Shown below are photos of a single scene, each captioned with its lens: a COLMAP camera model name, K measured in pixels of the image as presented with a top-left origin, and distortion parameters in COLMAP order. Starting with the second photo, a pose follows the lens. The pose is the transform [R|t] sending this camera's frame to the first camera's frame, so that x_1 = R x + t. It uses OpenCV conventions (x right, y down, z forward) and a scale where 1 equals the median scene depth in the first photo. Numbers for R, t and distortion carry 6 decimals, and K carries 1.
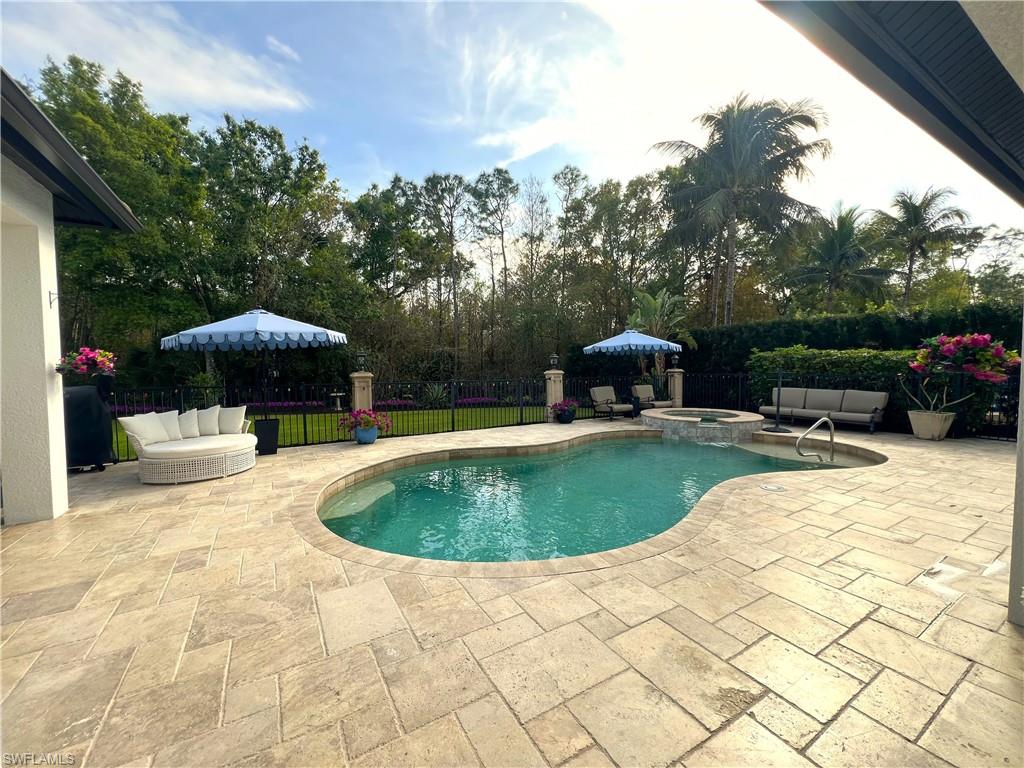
lens RADIAL K [[407.8, 0, 512.0], [0, 407.8, 384.0], [0, 0, 1]] dist [0.008057, 0.000148]
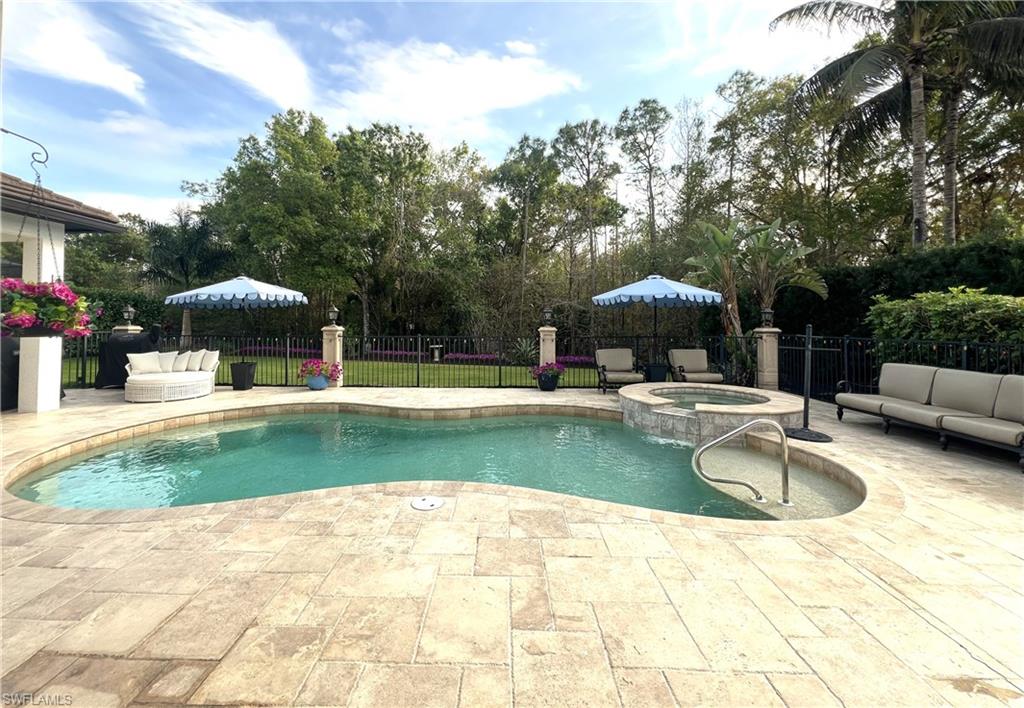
lens RADIAL K [[429.6, 0, 509.8], [0, 429.6, 309.1], [0, 0, 1]] dist [-0.000775, -0.000044]
pose [[0.841940, -0.007467, -0.539520, 0.535717], [-0.030361, 0.997664, -0.061187, -0.013611], [0.538717, 0.067896, 0.839747, 0.210054]]
